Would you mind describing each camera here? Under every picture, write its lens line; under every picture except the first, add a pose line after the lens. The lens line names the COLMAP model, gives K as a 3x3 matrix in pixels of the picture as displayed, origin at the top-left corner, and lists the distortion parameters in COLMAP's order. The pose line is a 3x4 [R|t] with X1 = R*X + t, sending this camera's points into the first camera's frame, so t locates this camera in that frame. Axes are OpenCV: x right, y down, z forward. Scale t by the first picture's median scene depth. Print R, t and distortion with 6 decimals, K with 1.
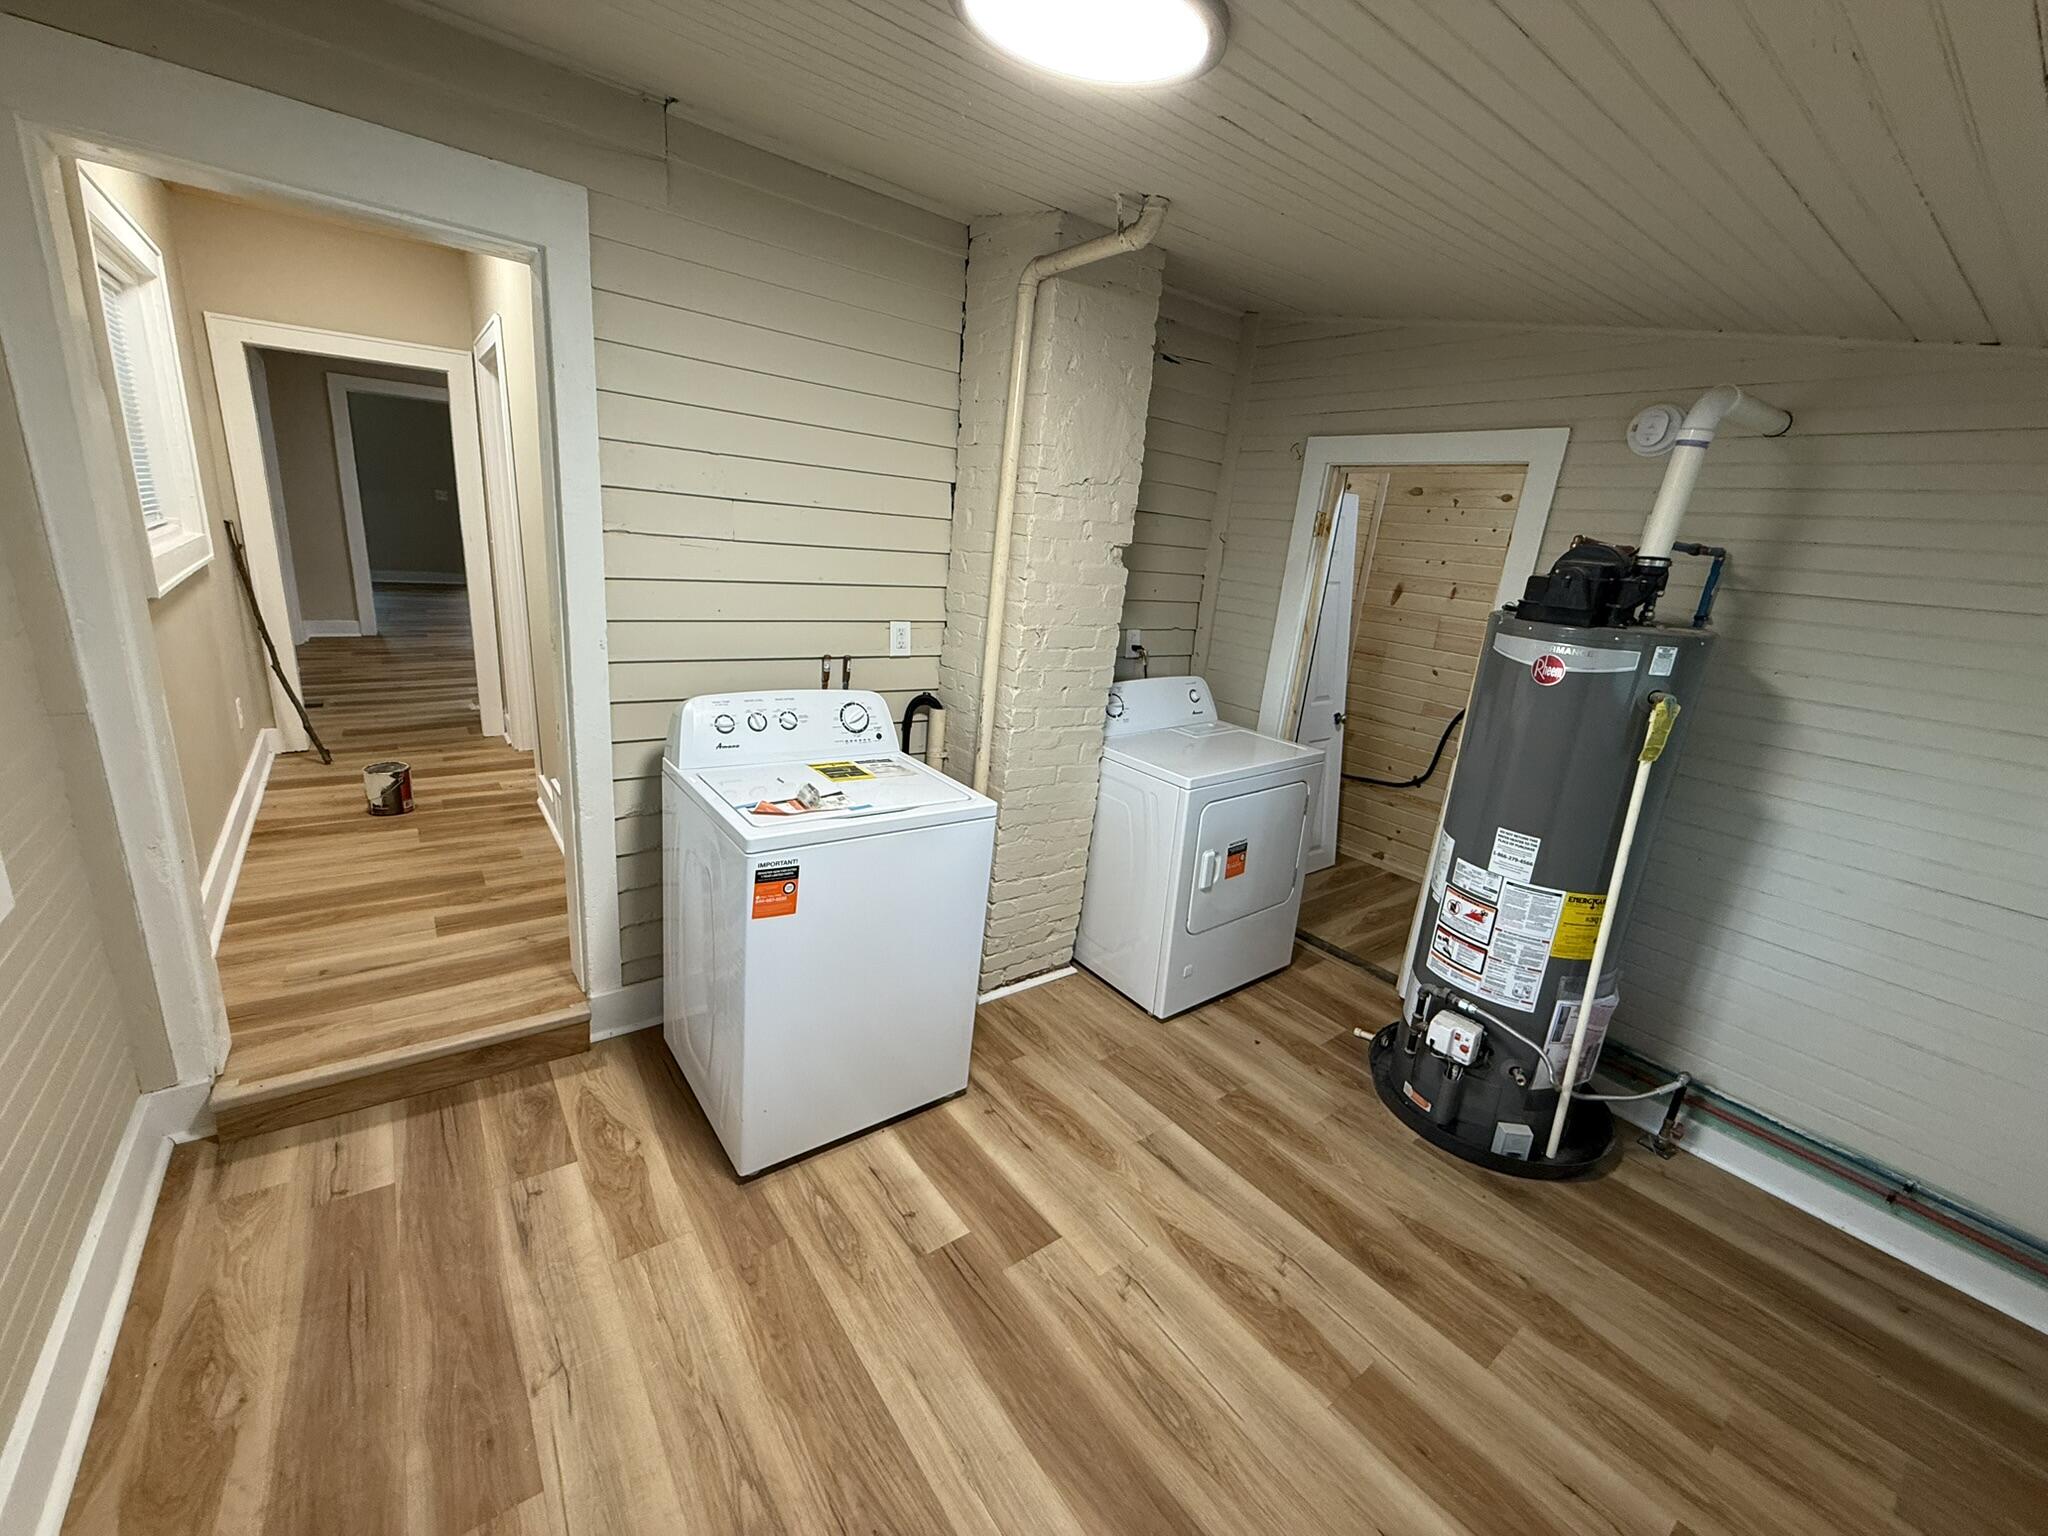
lens RADIAL K [[816.1, 0, 1016.1], [0, 816.1, 776.1], [0, 0, 1]] dist [-0.001658, 0.000468]
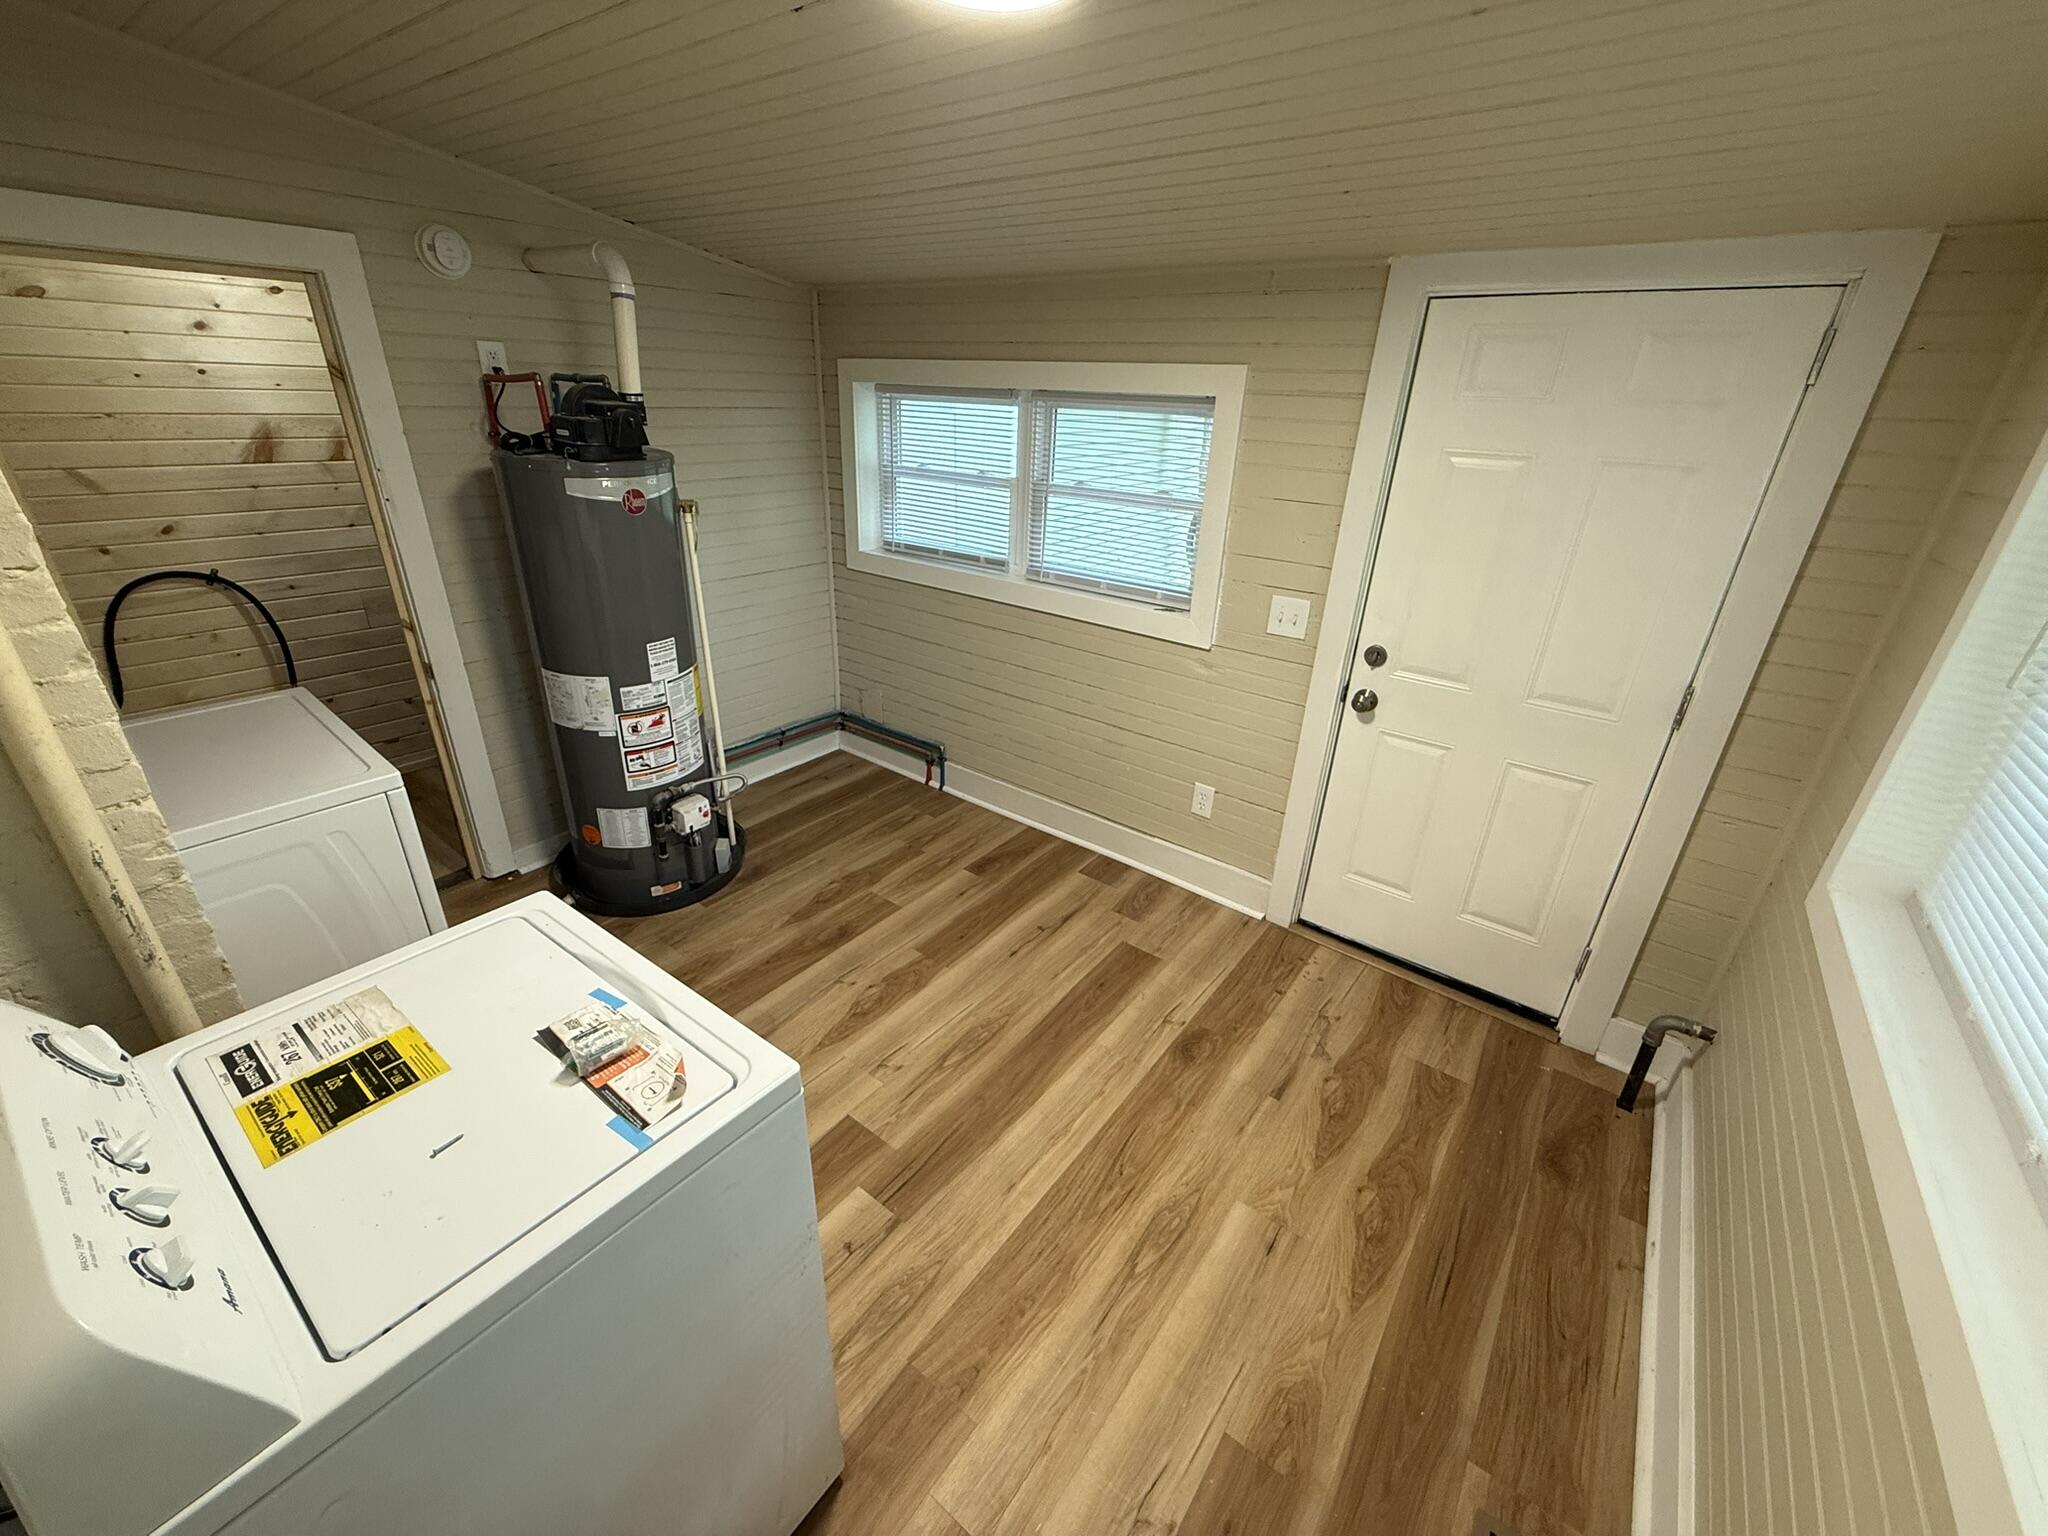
lens RADIAL K [[816.1, 0, 1017.7], [0, 816.1, 772.8], [0, 0, 1]] dist [-0.001658, 0.000468]
pose [[-0.270066, -0.491127, 0.828166, -0.737614], [0.222500, 0.805012, 0.549954, -0.377253], [-0.936781, 0.332791, -0.108131, 0.818406]]
